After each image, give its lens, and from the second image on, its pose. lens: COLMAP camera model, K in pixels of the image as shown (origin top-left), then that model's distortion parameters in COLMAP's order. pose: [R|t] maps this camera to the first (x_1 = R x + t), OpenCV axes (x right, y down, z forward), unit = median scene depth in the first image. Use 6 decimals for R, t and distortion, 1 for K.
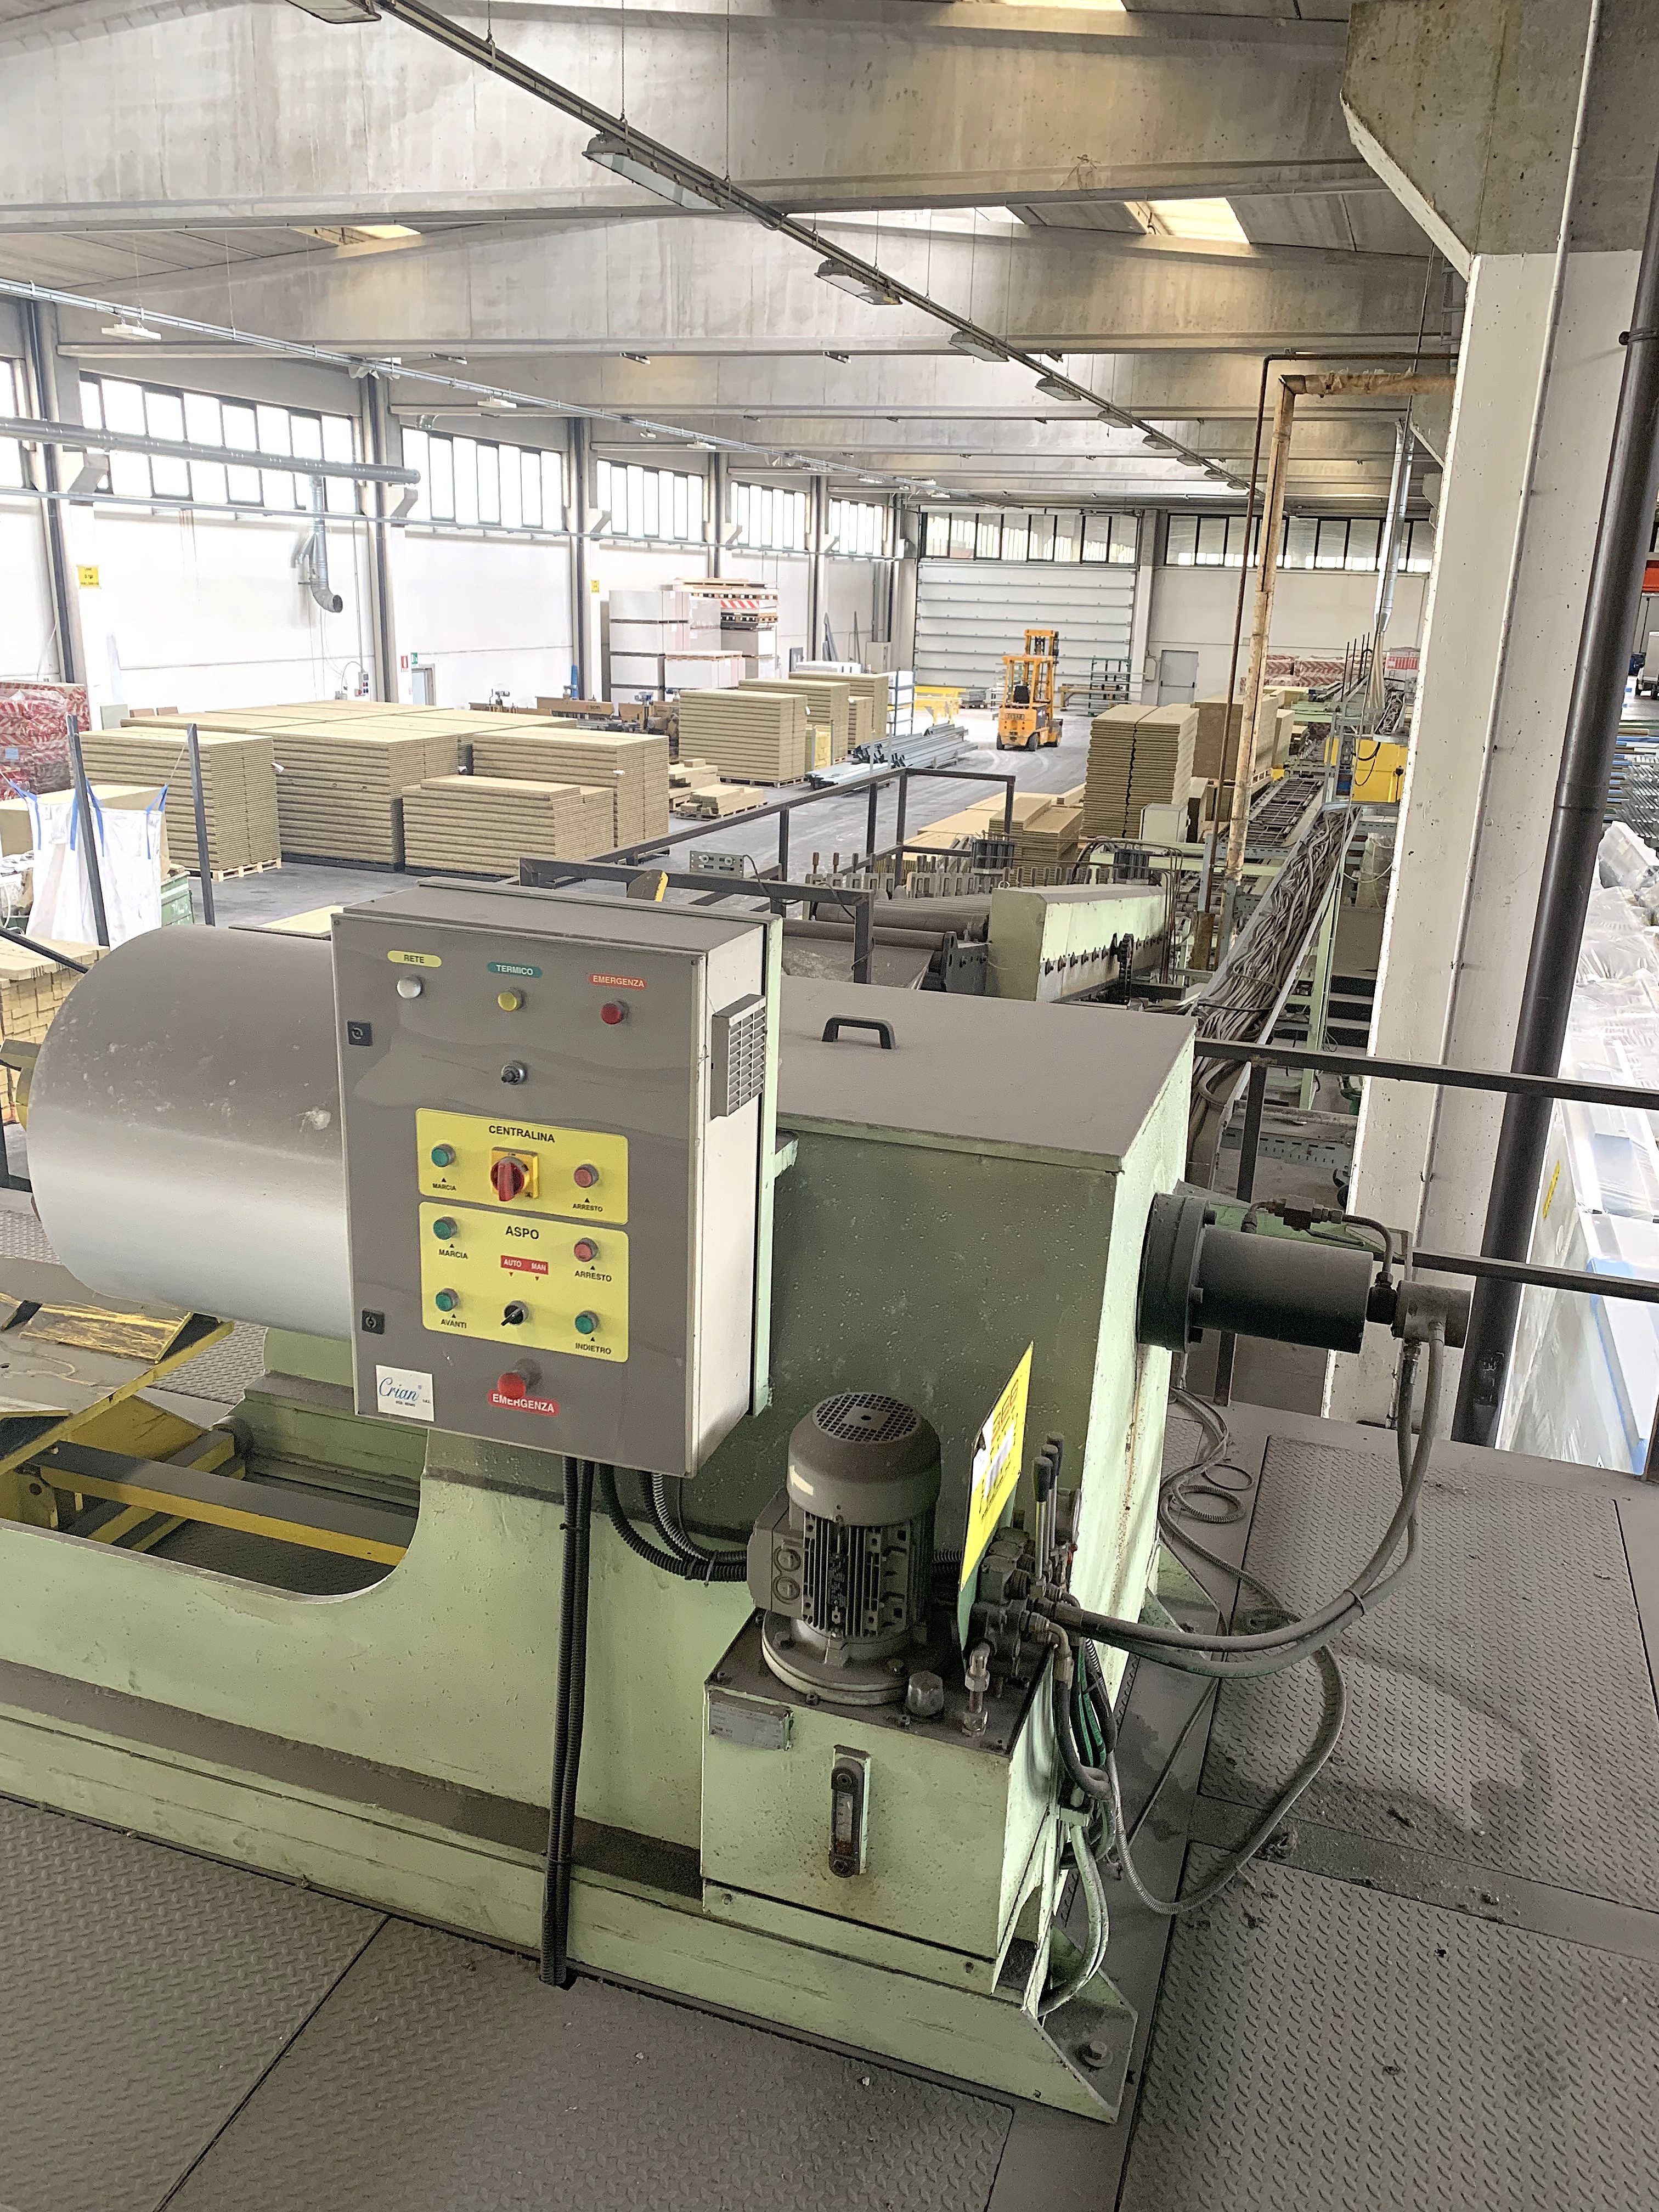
lens RADIAL K [[1696.8, 0, 837.6], [0, 1696.8, 1117.5], [0, 0, 1]] dist [0.057691, -0.120280]
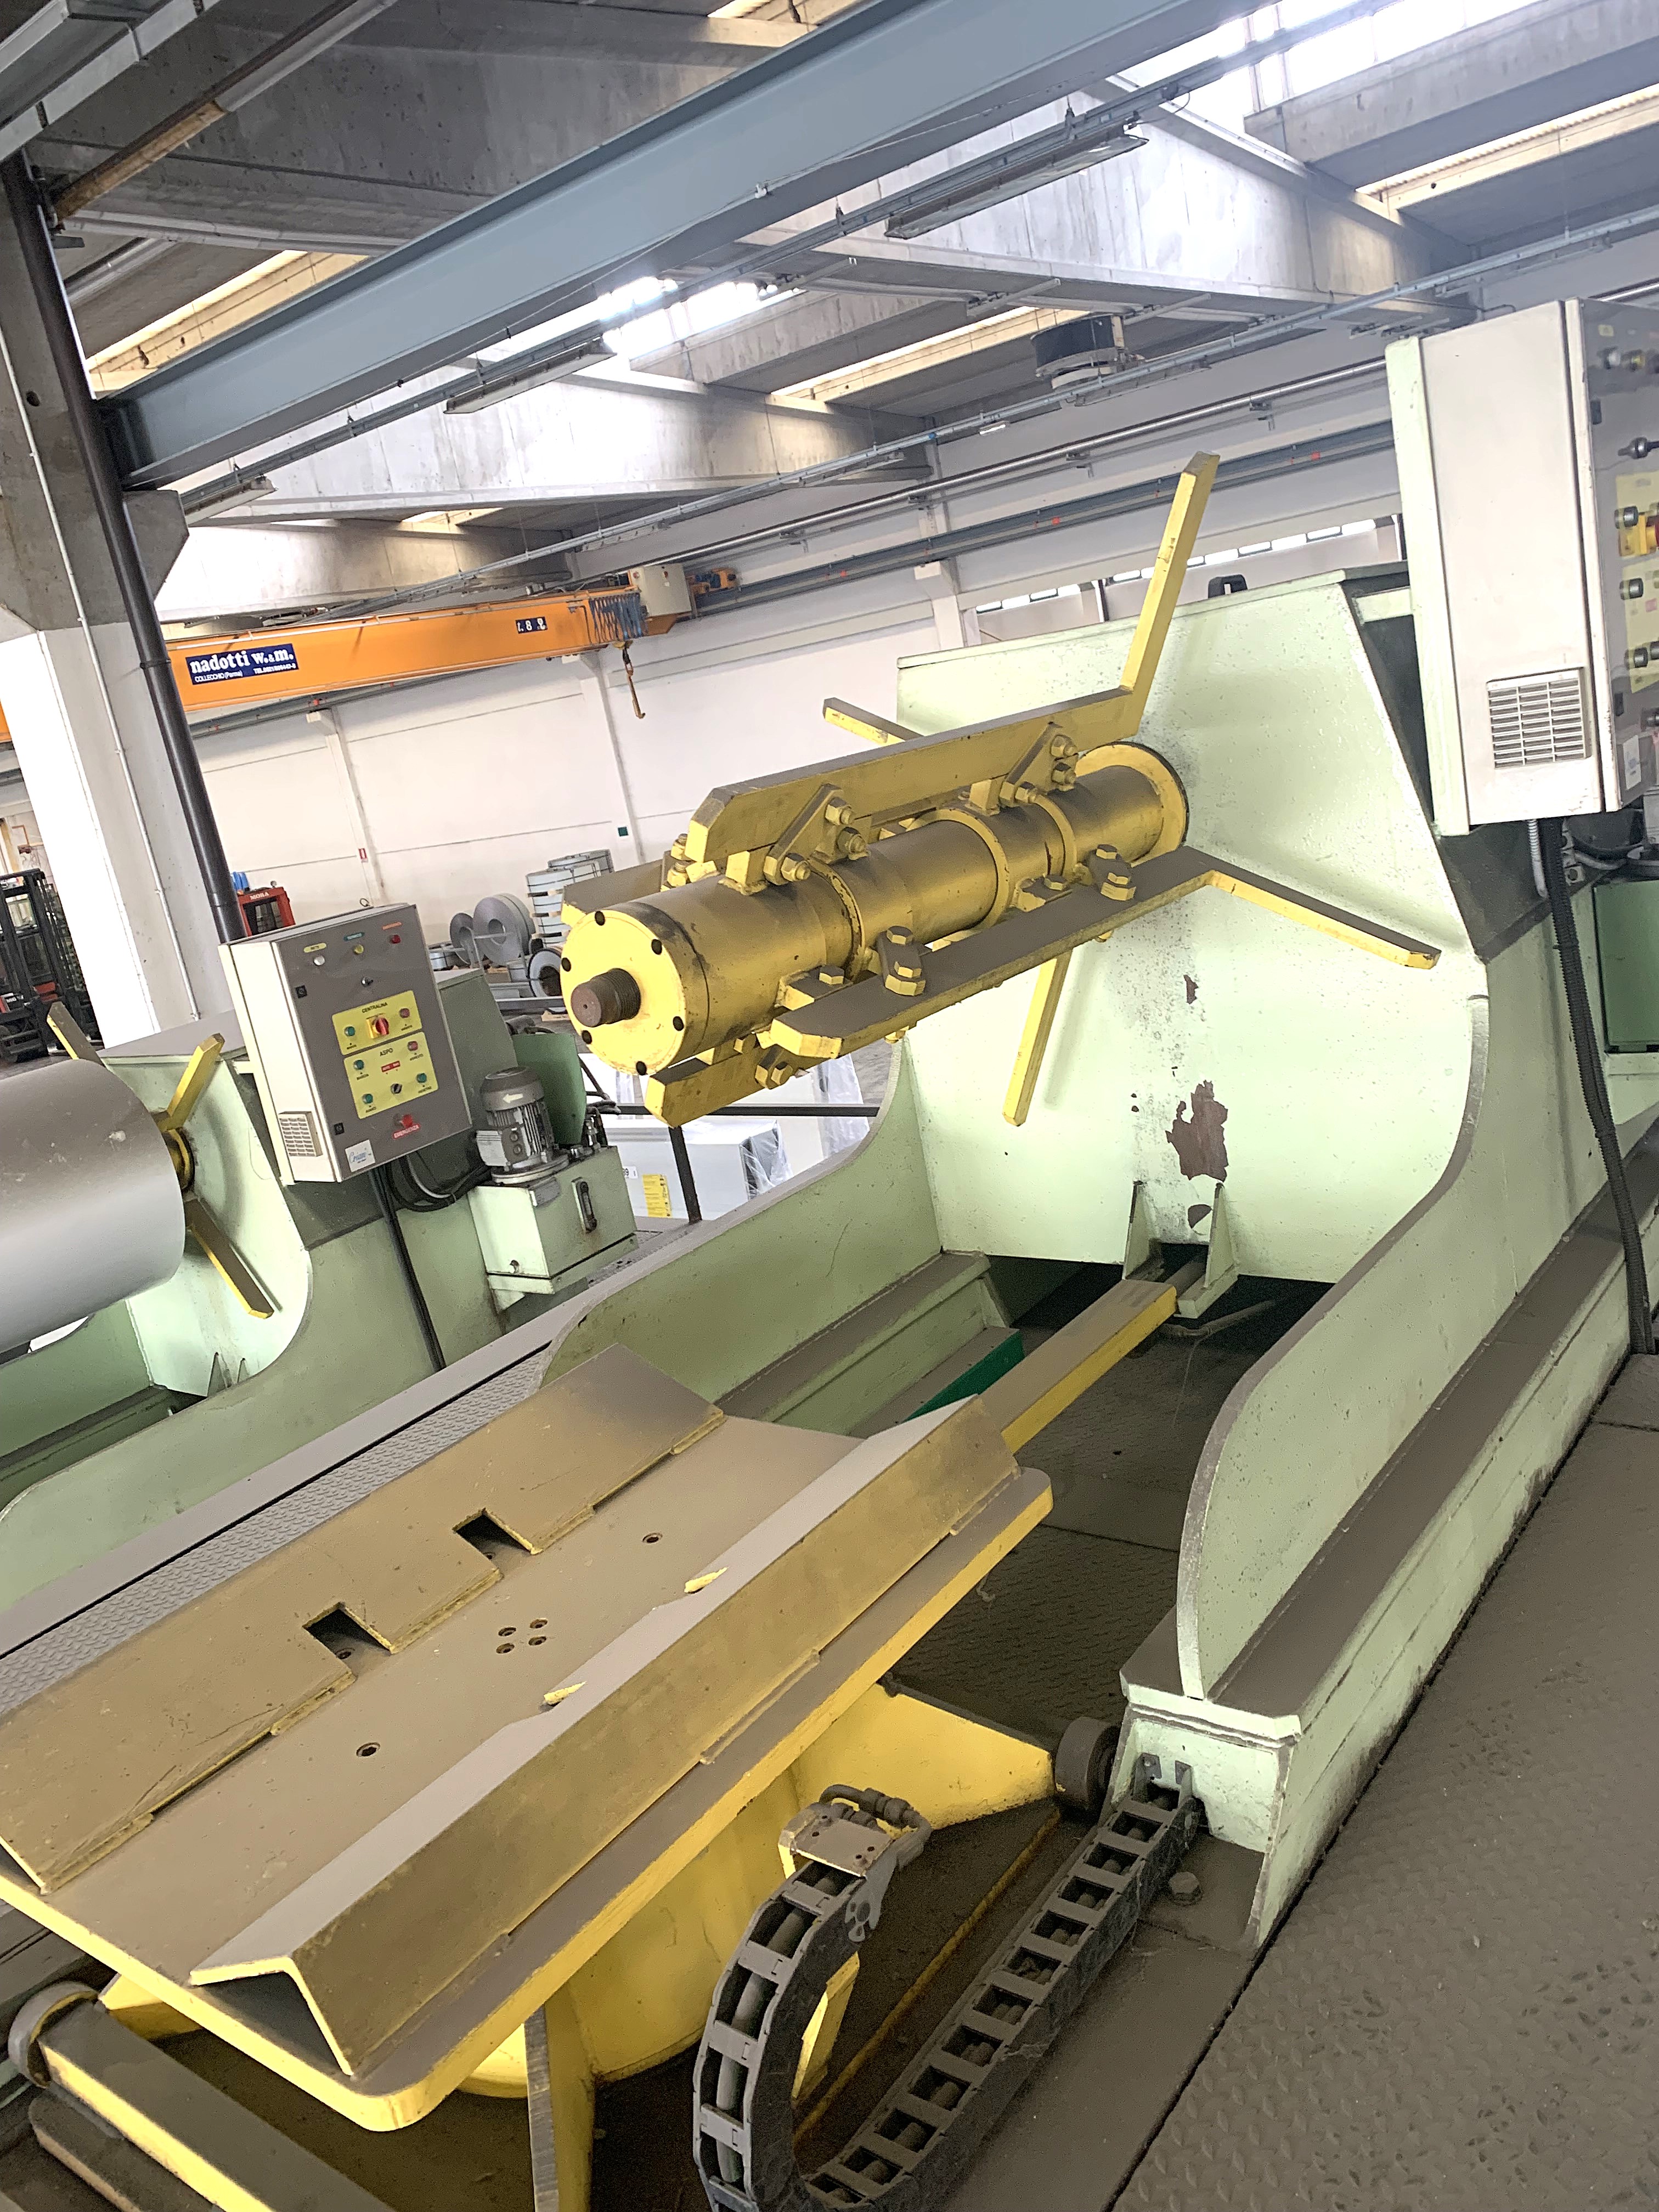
lens RADIAL K [[1696.8, 0, 837.6], [0, 1696.8, 1117.5], [0, 0, 1]] dist [0.057691, -0.120280]
pose [[0.318339, -0.321320, 0.891860, -2.031609], [0.469588, 0.870715, 0.146088, 0.093738], [-0.823497, 0.372301, 0.428071, -0.432427]]
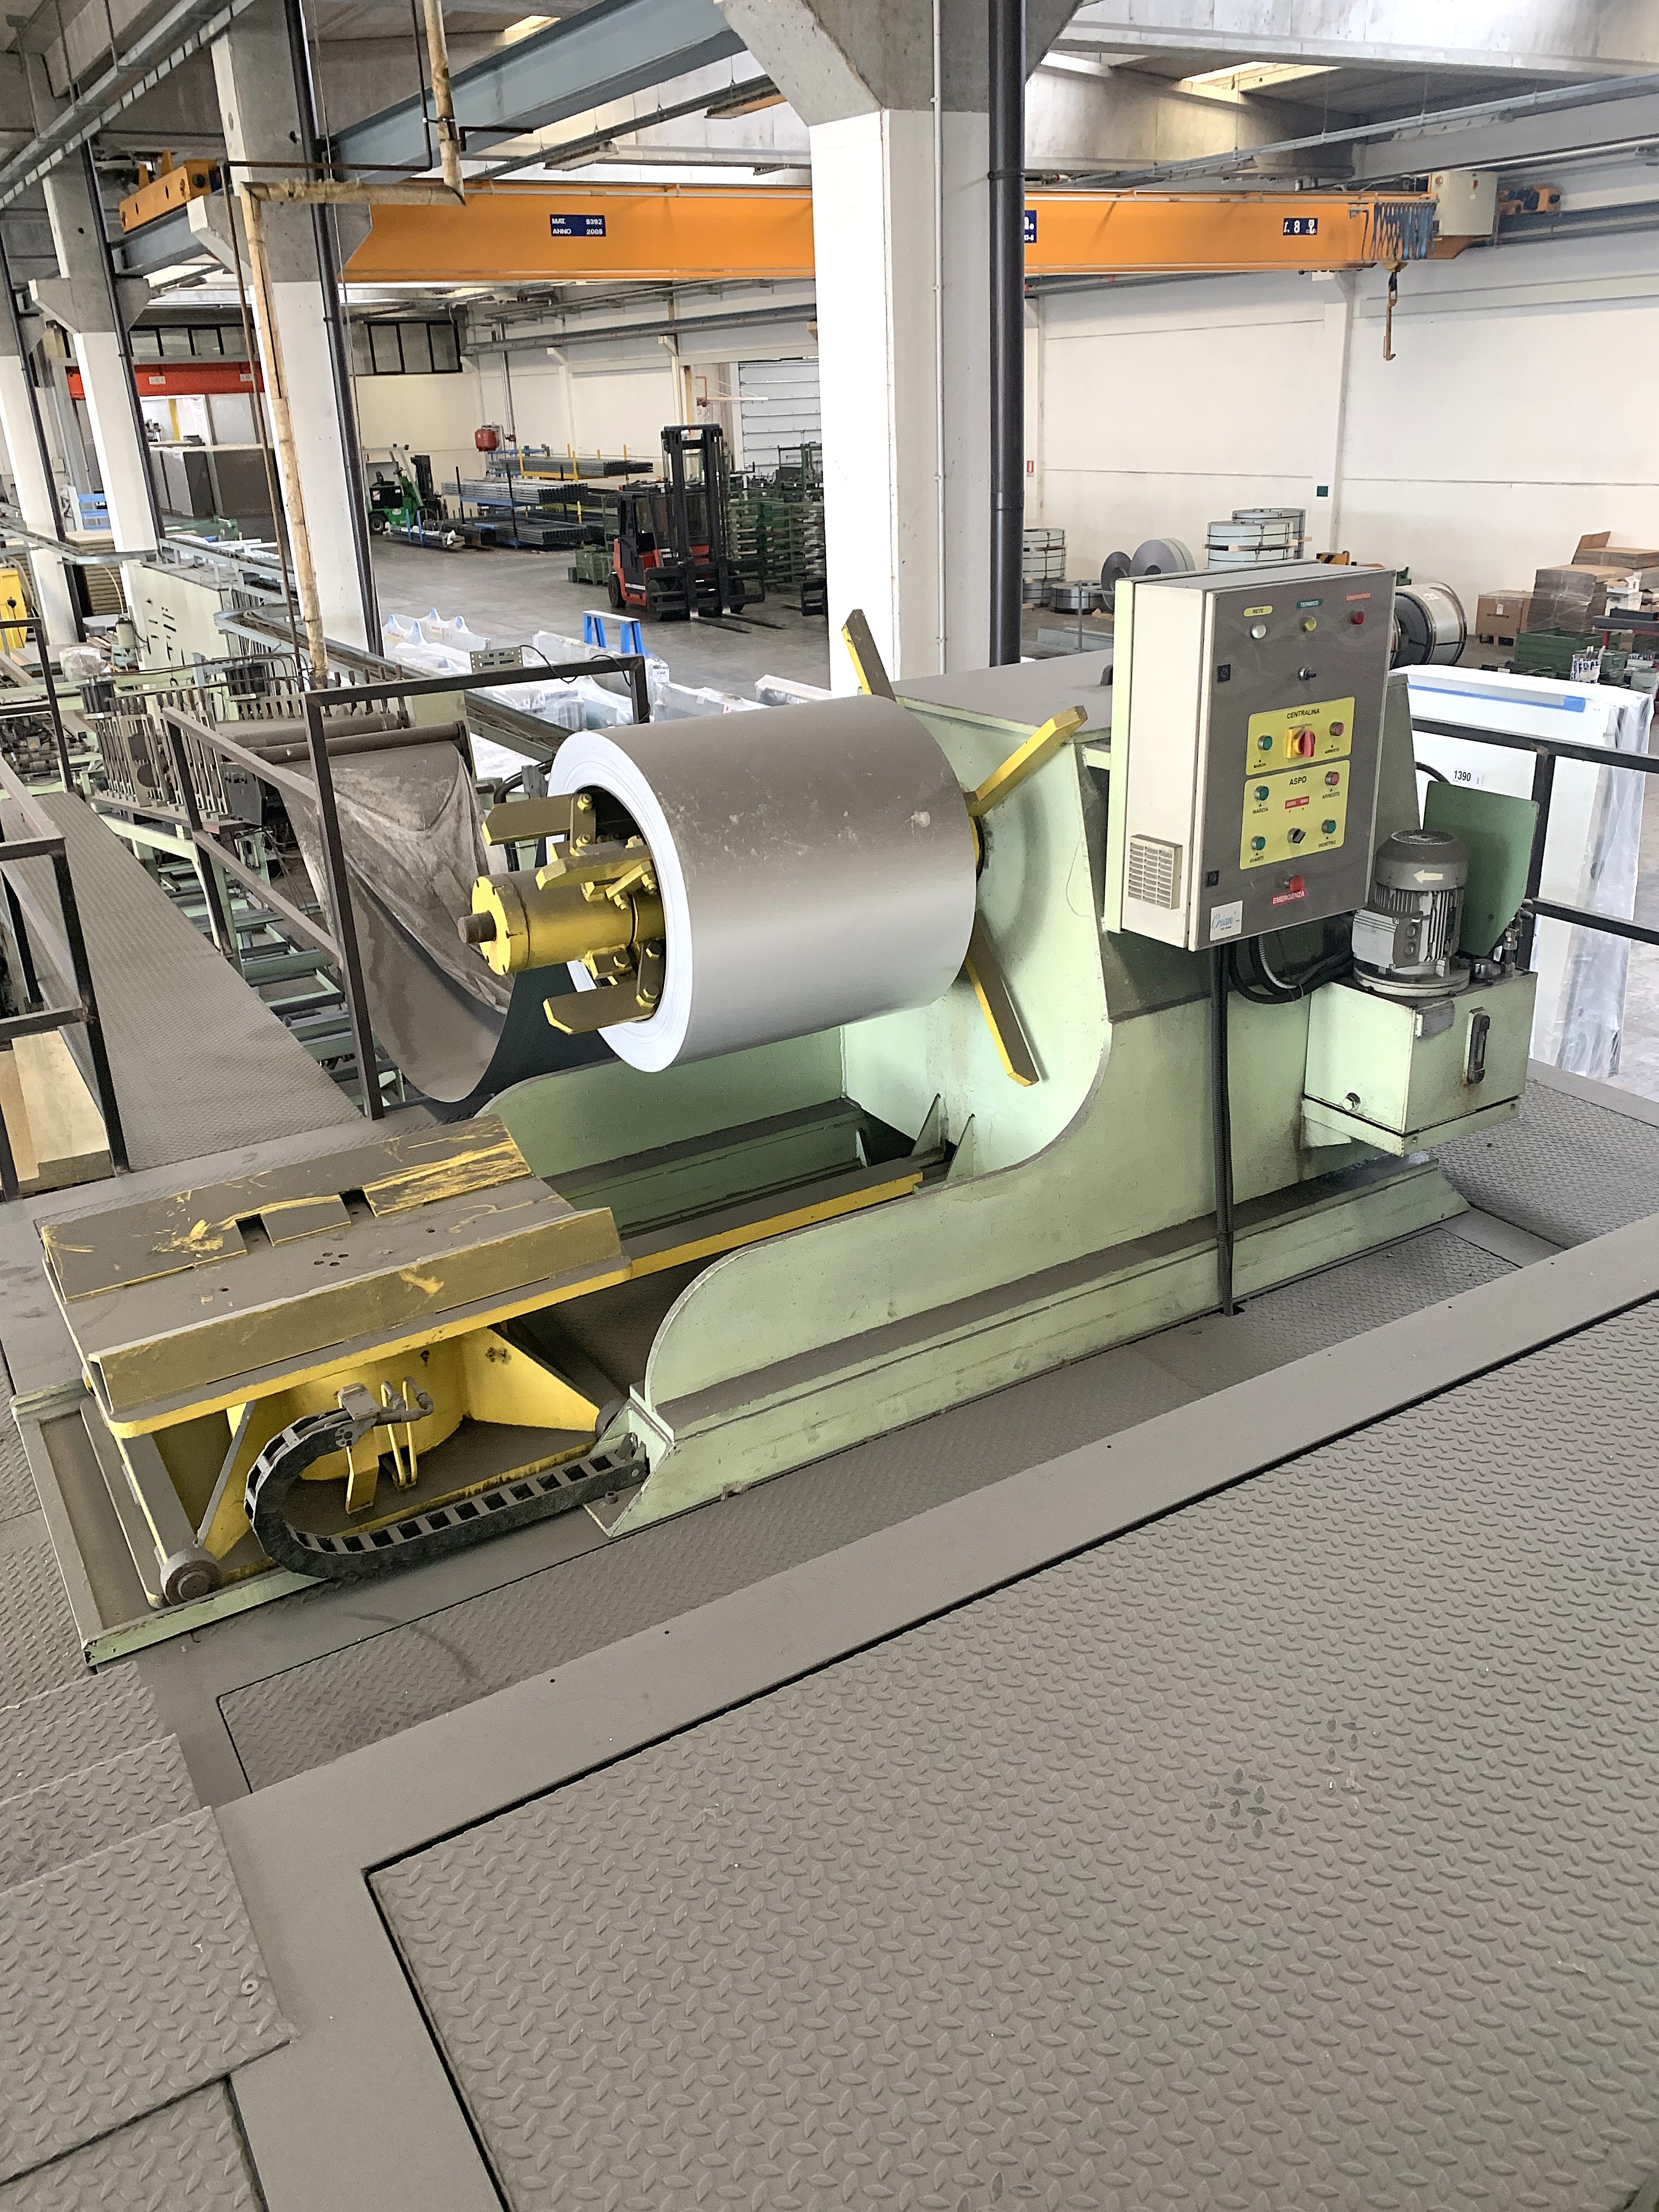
lens RADIAL K [[1688.8, 0, 827.5], [0, 1688.8, 1149.5], [0, 0, 1]] dist [-0.005968, -0.002190]
pose [[0.650314, -0.362336, 0.667686, -1.626639], [0.287641, 0.930926, 0.225031, -0.091272], [-0.703103, 0.045713, 0.709617, 0.209181]]
